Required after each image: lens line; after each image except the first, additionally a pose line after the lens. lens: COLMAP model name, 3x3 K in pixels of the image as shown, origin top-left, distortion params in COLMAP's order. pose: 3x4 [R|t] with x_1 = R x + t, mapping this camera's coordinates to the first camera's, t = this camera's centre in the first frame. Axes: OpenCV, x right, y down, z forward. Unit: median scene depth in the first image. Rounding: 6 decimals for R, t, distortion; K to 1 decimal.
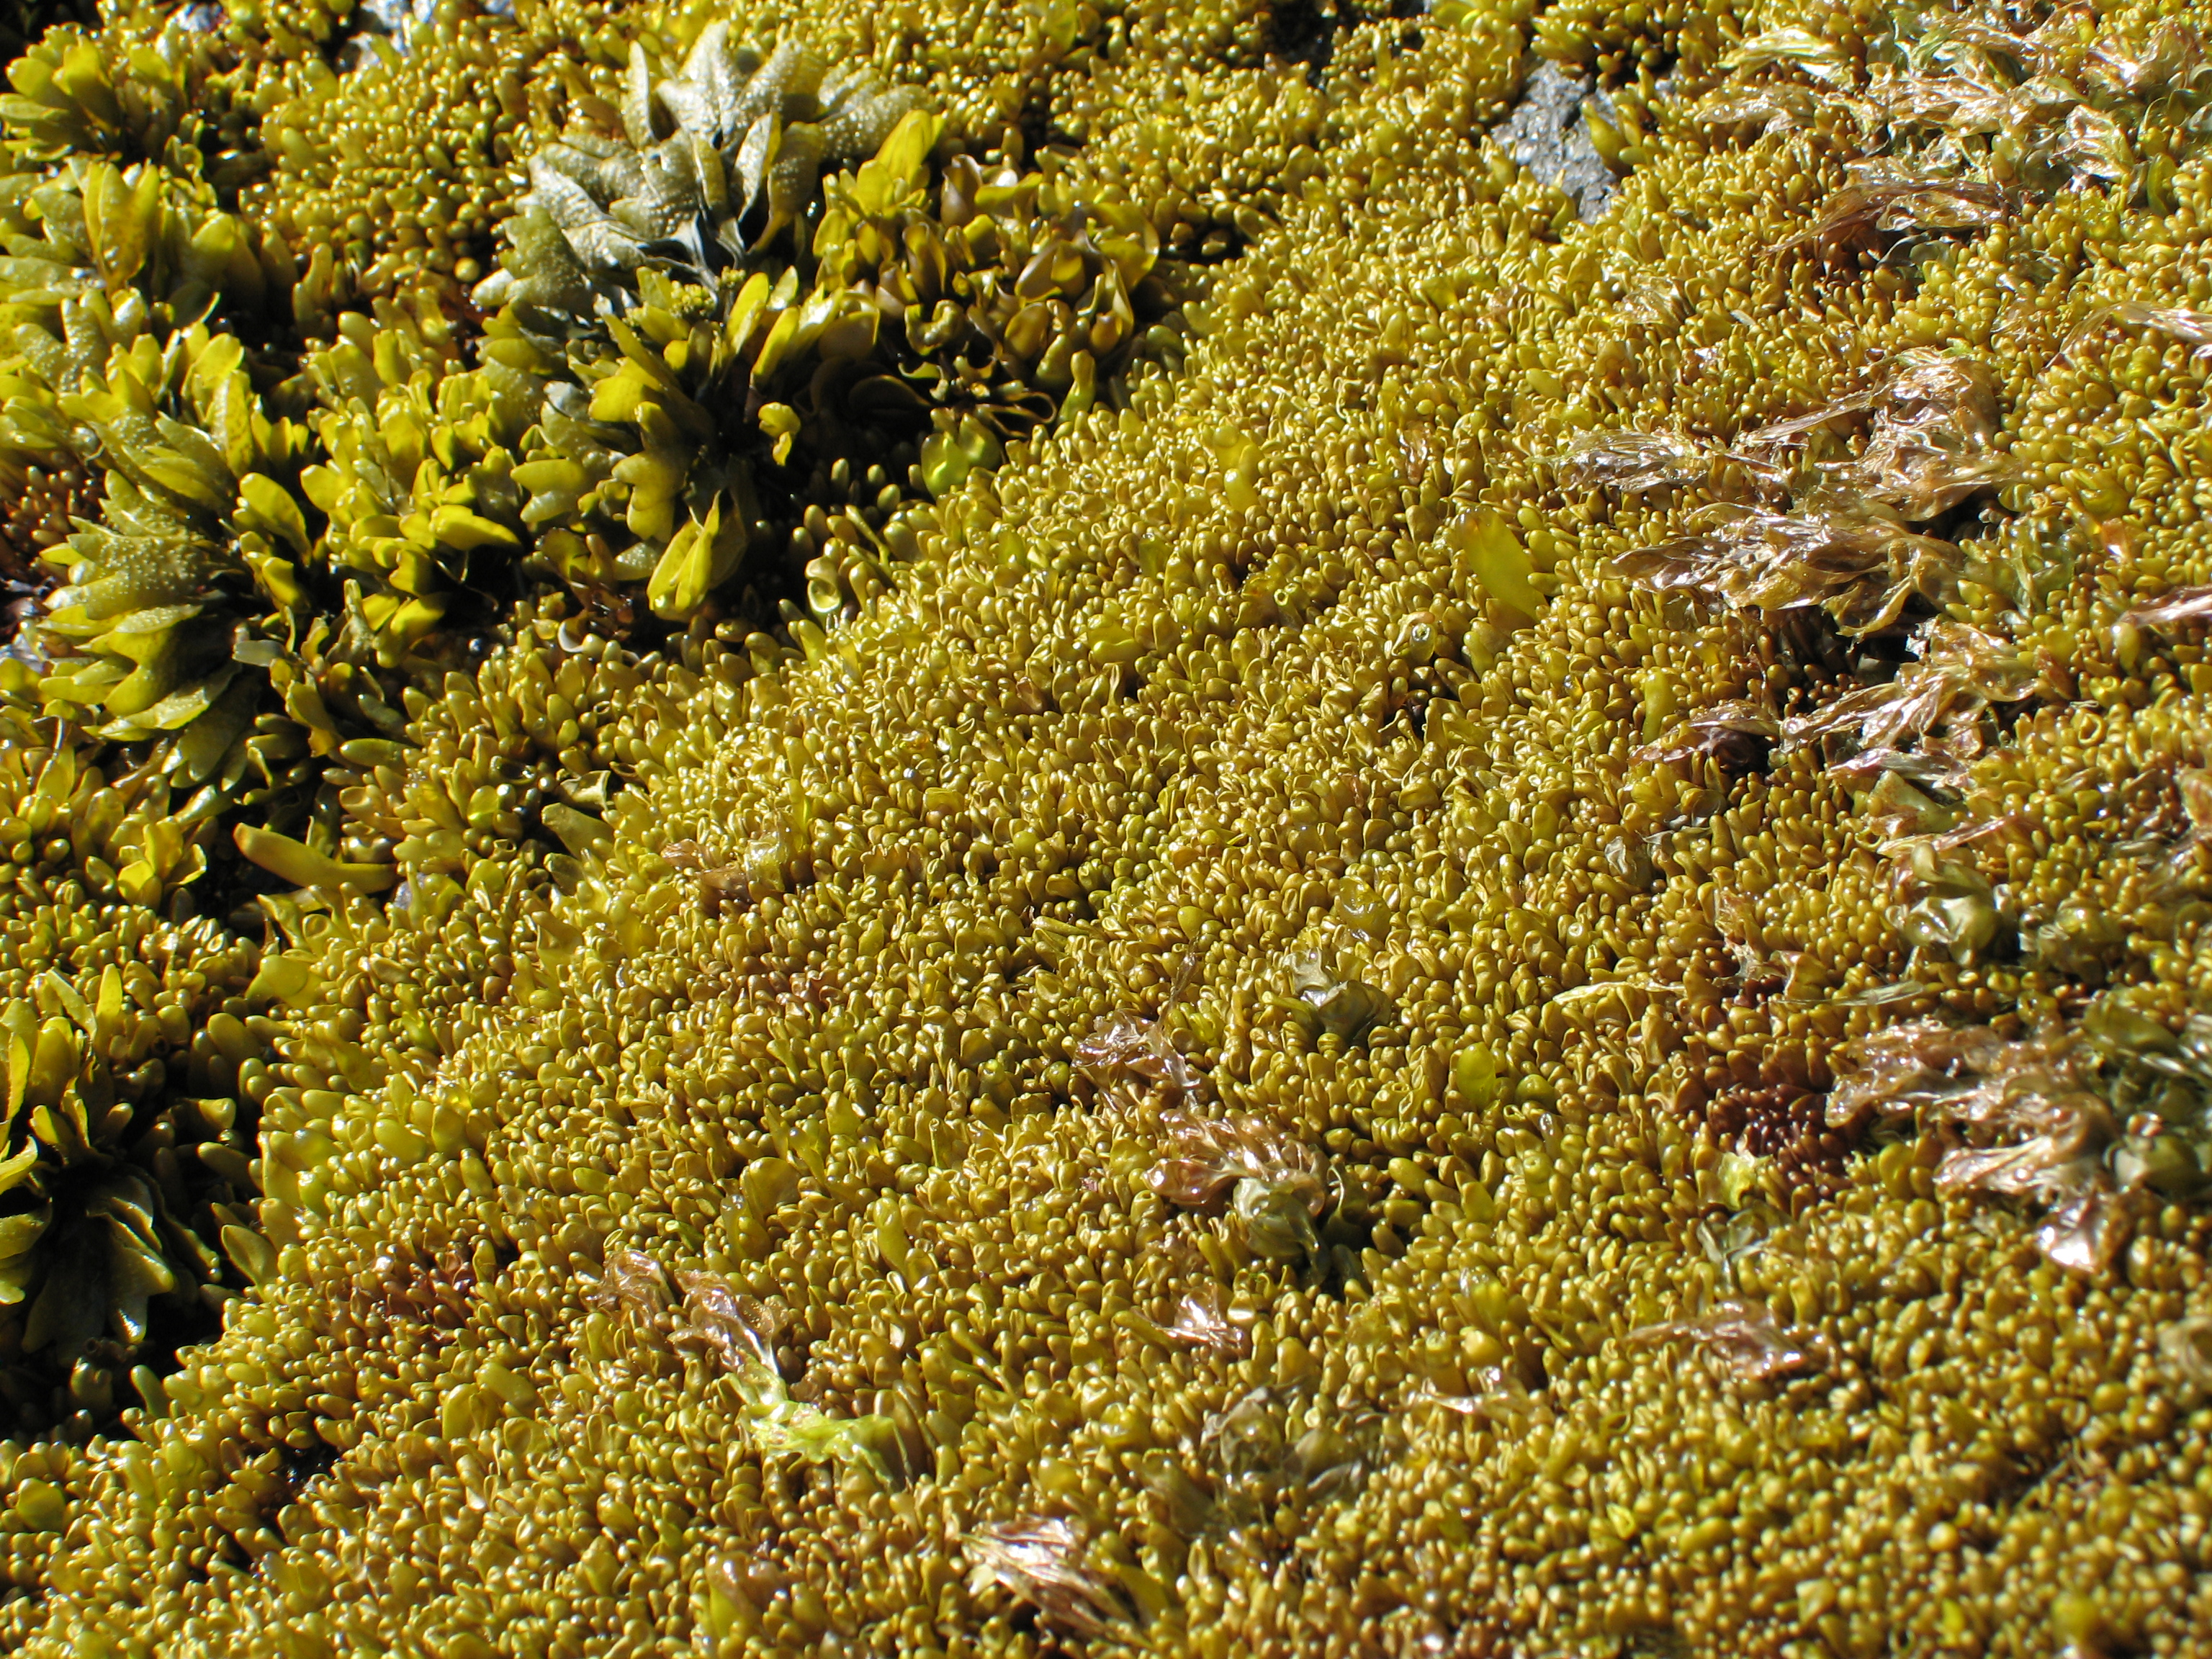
lens RADIAL K [[4518.7, 0, 1106.0], [0, 4518.7, 829.7], [0, 0, 1]] dist [-0.039631, 0.000000]
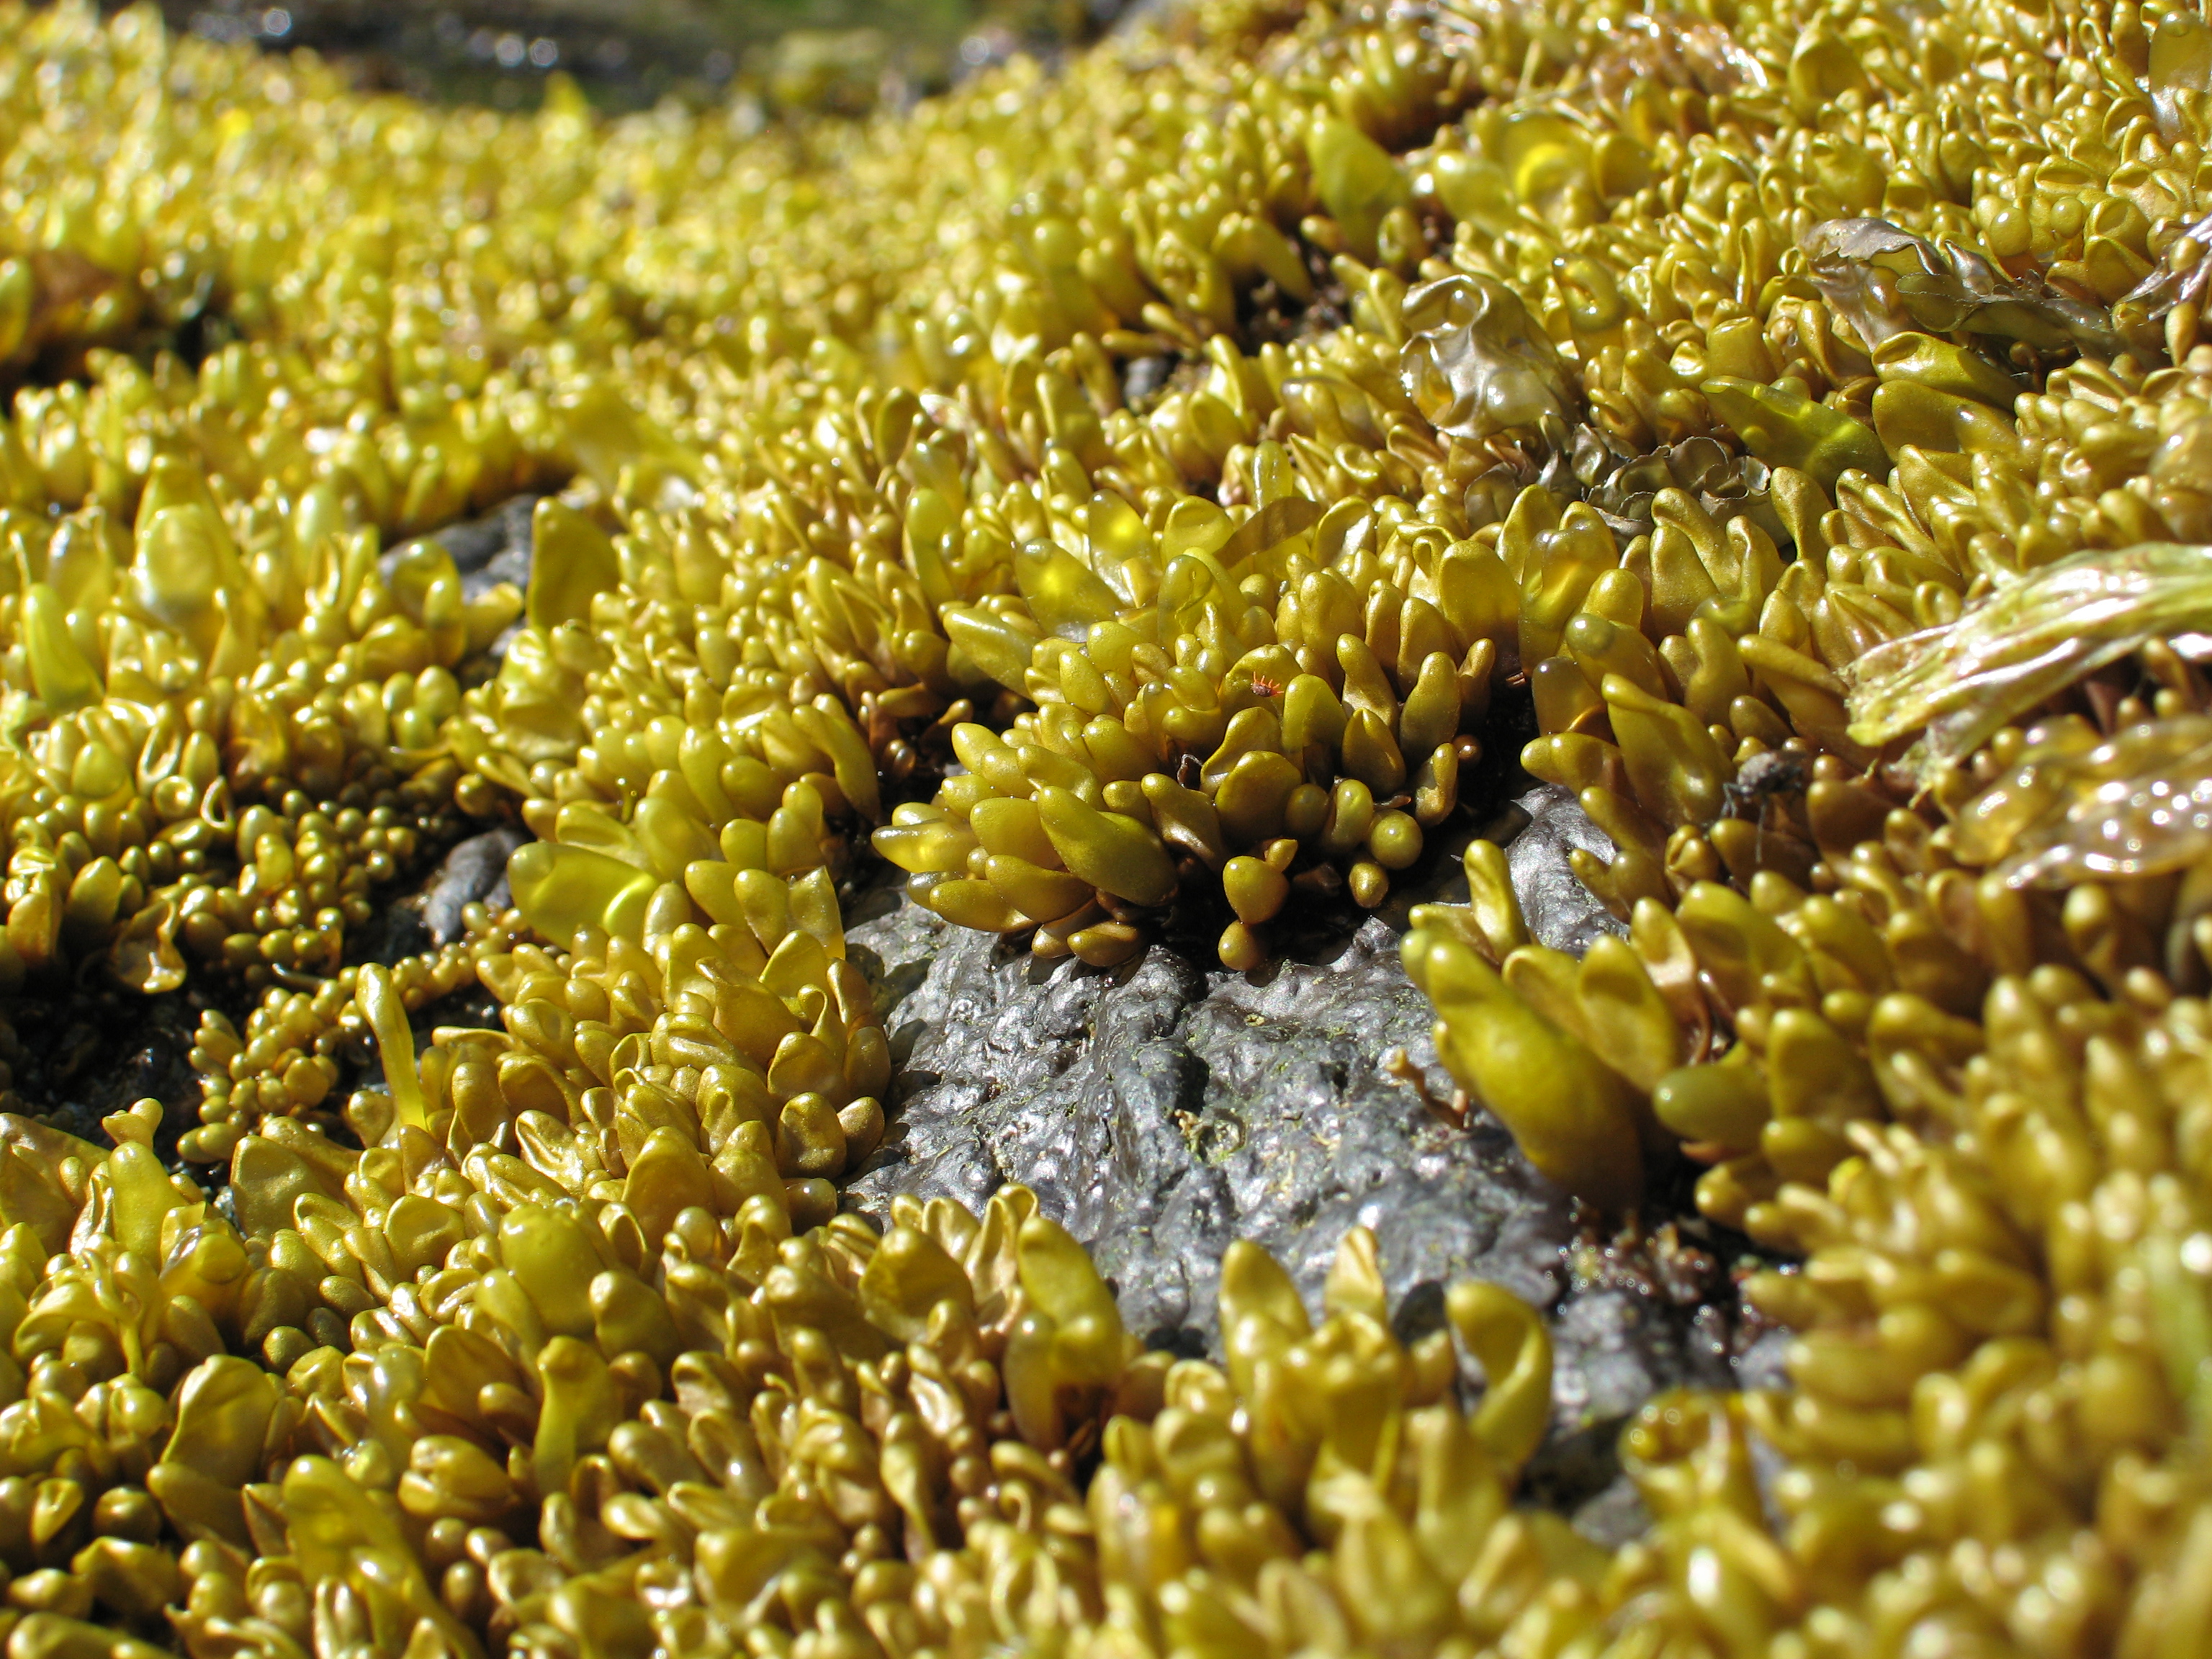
lens RADIAL K [[3973.6, 0, 1106.6], [0, 3973.6, 829.7], [0, 0, 1]] dist [-0.004576, 0.000000]
pose [[0.926006, -0.126293, 0.355756, 0.011641], [0.223954, 0.942419, -0.248376, -0.109134], [-0.303903, 0.309671, 0.900970, 0.753007]]
